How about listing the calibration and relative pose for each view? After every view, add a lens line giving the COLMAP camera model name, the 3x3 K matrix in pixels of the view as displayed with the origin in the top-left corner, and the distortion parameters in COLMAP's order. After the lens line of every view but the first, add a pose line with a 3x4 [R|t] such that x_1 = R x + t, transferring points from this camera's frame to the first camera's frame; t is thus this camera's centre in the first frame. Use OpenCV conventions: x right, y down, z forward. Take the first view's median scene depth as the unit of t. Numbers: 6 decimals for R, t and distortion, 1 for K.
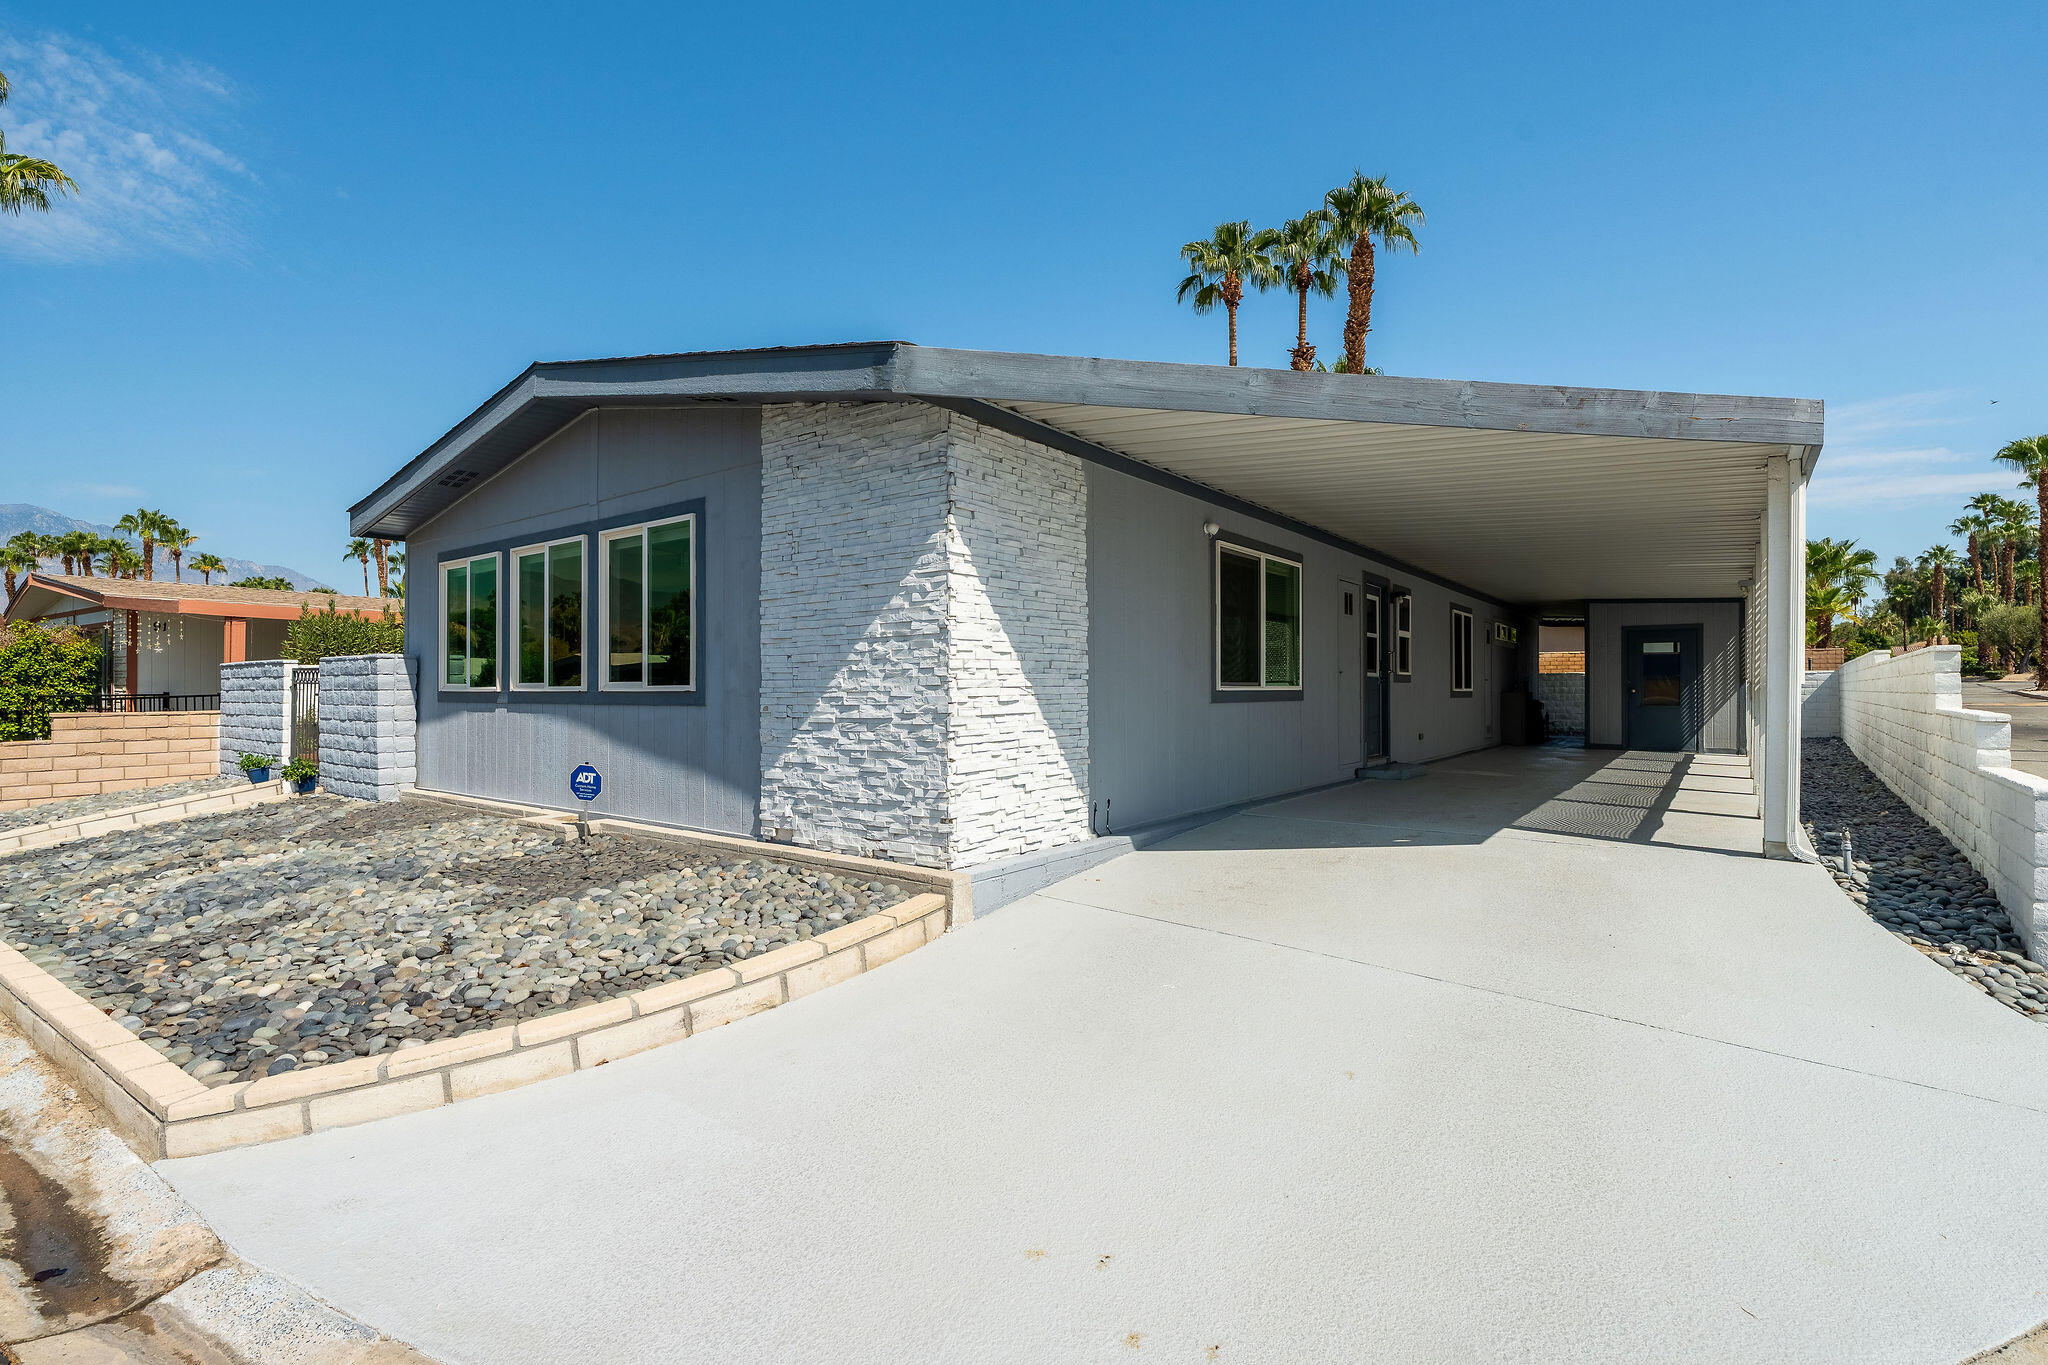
lens RADIAL K [[939.9, 0, 1016.0], [0, 939.9, 679.7], [0, 0, 1]] dist [-0.008764, -0.000184]
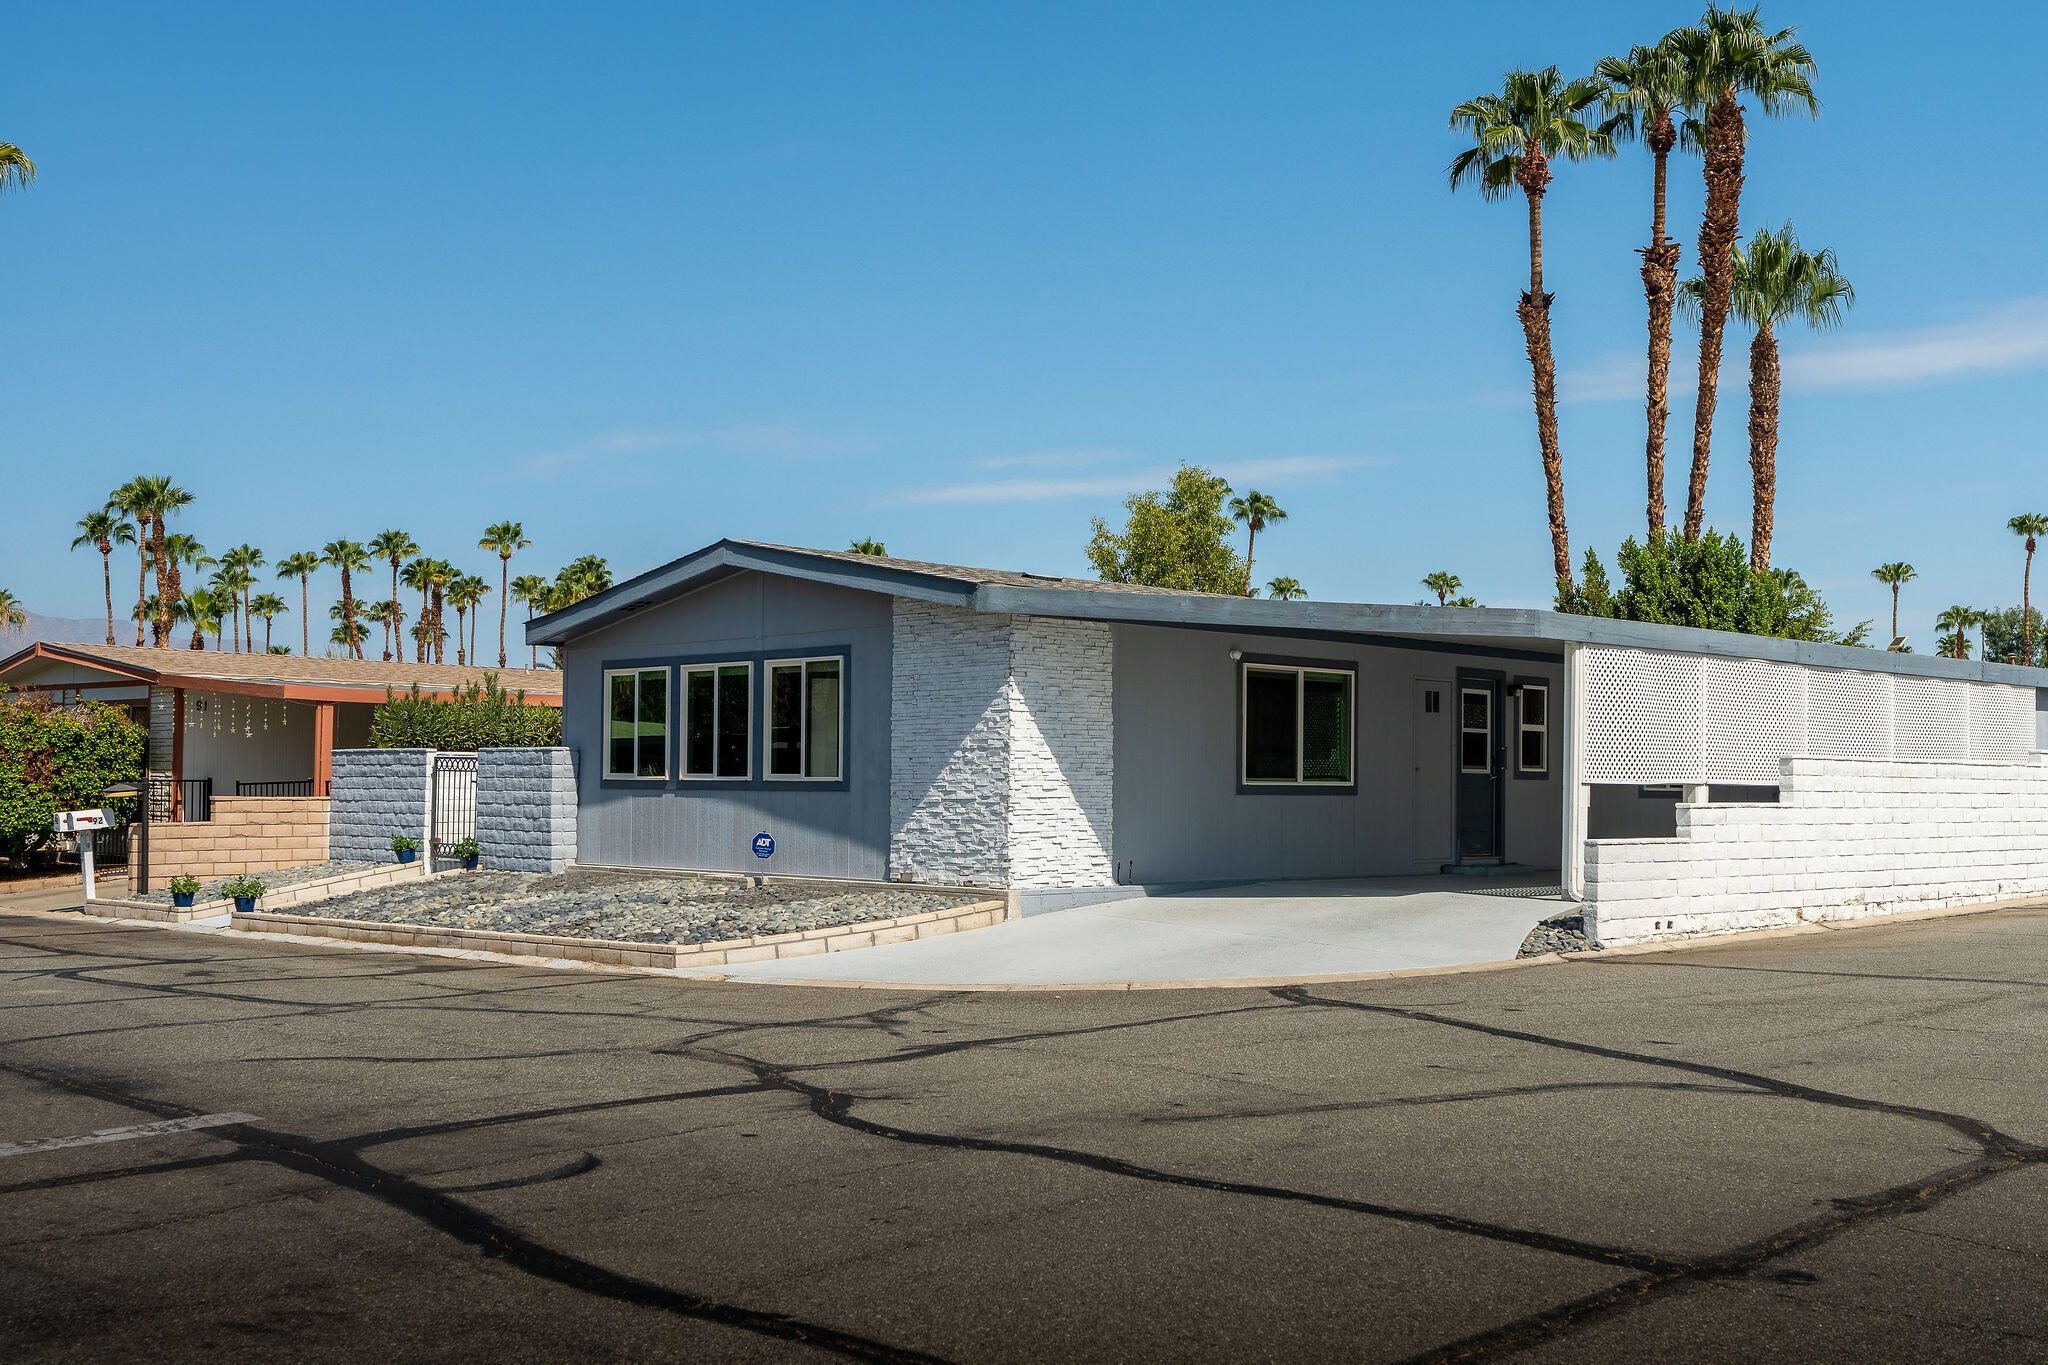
lens RADIAL K [[2094.5, 0, 1021.7], [0, 2094.5, 687.3], [0, 0, 1]] dist [-0.007598, 0.000000]
pose [[0.990494, 0.003137, -0.137518, 0.303857], [-0.008183, 0.999313, -0.036149, -0.014387], [0.137310, 0.036931, 0.989839, -1.766626]]
